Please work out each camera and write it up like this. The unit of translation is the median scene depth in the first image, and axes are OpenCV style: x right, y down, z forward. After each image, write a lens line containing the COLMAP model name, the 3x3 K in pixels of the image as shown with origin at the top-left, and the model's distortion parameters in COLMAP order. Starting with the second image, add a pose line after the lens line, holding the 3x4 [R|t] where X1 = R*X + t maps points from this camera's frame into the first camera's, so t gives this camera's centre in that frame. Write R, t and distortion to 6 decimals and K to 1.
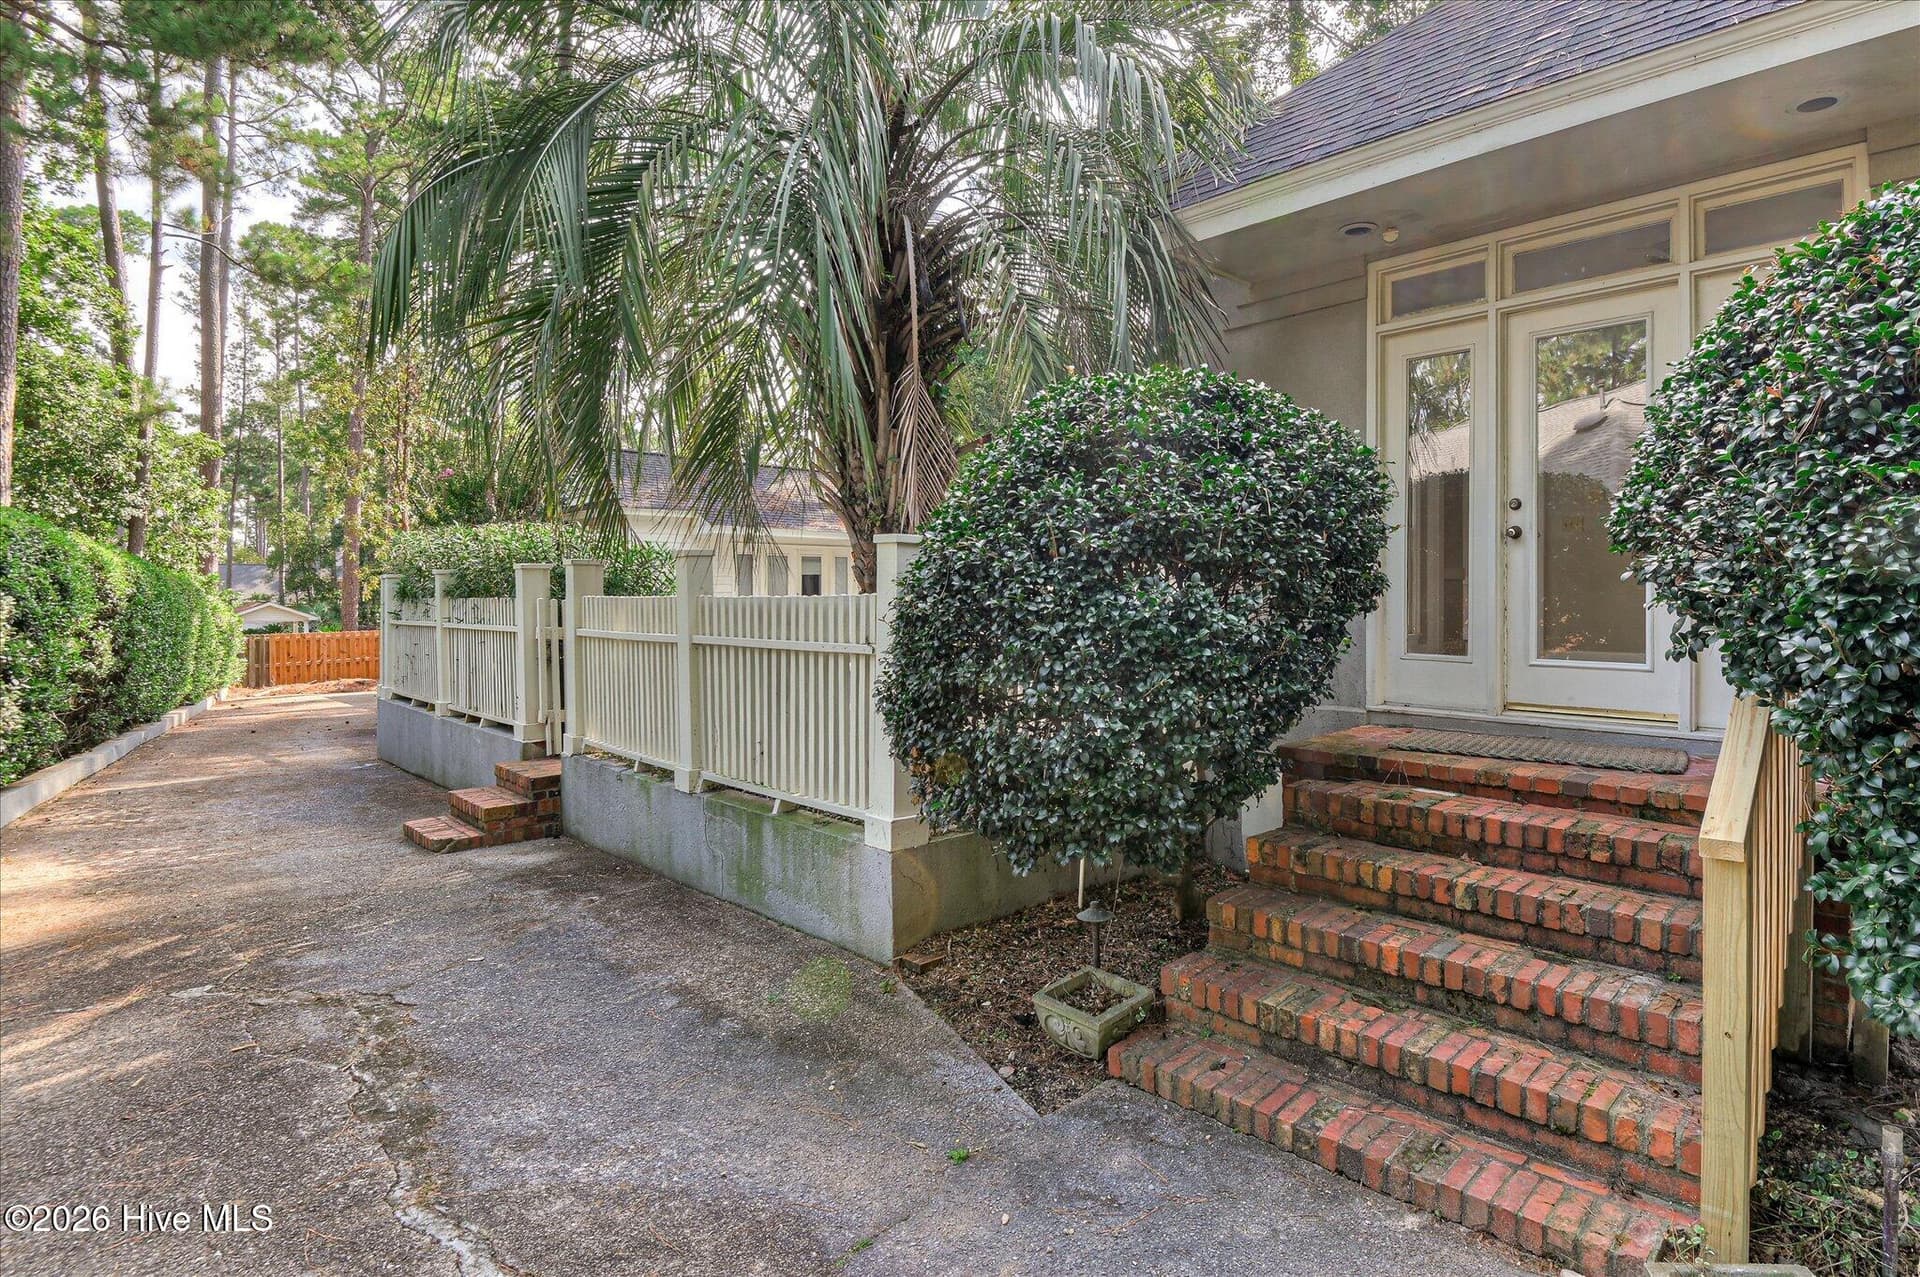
lens RADIAL K [[823.7, 0, 922.2], [0, 823.7, 614.3], [0, 0, 1]] dist [-0.013414, -0.000267]
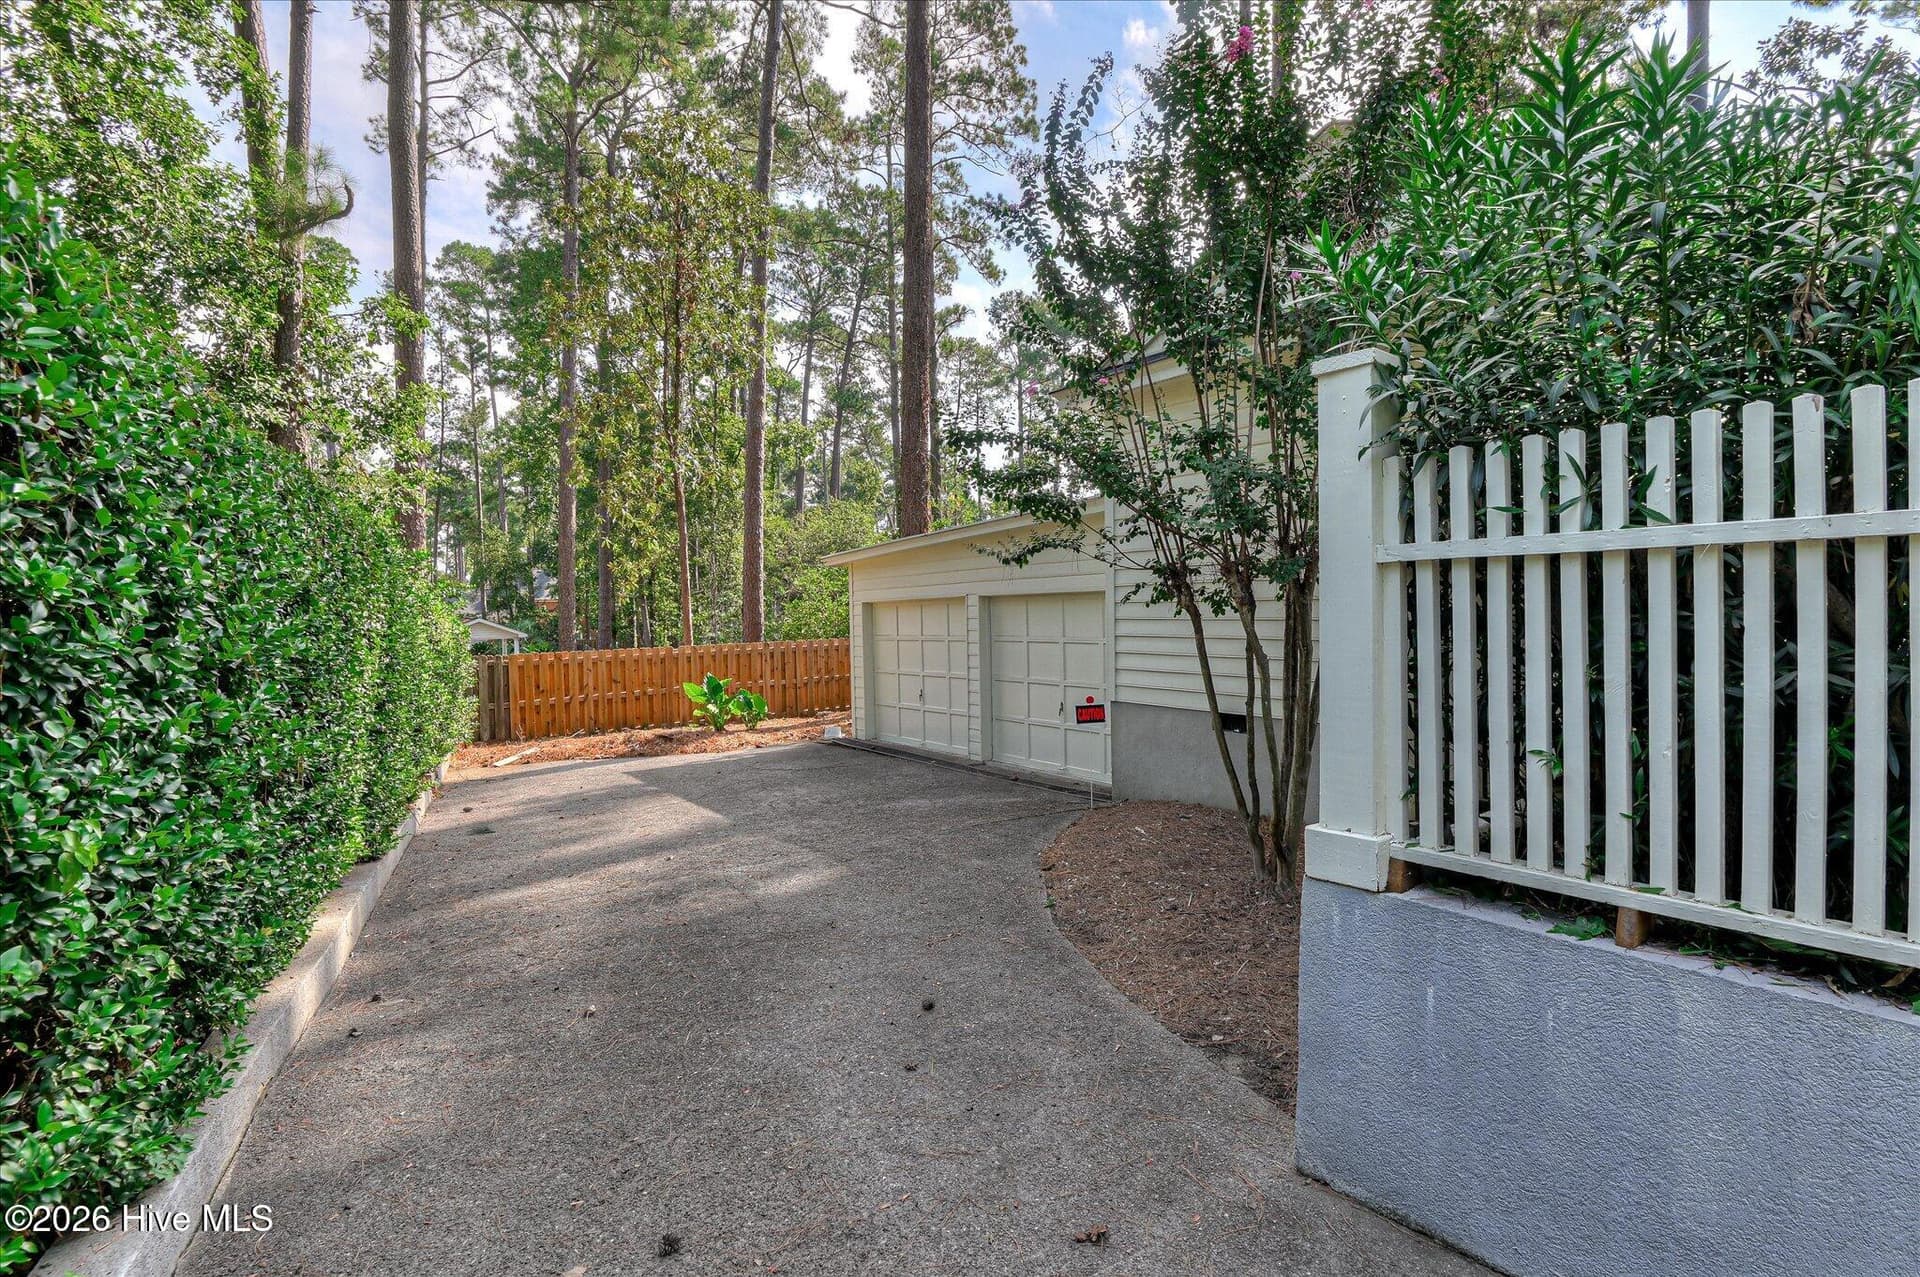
lens RADIAL K [[790.1, 0, 960.0], [0, 790.1, 638.5], [0, 0, 1]] dist [-0.015622, -0.000291]
pose [[0.993178, -0.020991, -0.114705, -0.103898], [0.023071, 0.999592, 0.016836, 0.002554], [0.114305, -0.019368, 0.993257, 0.119249]]
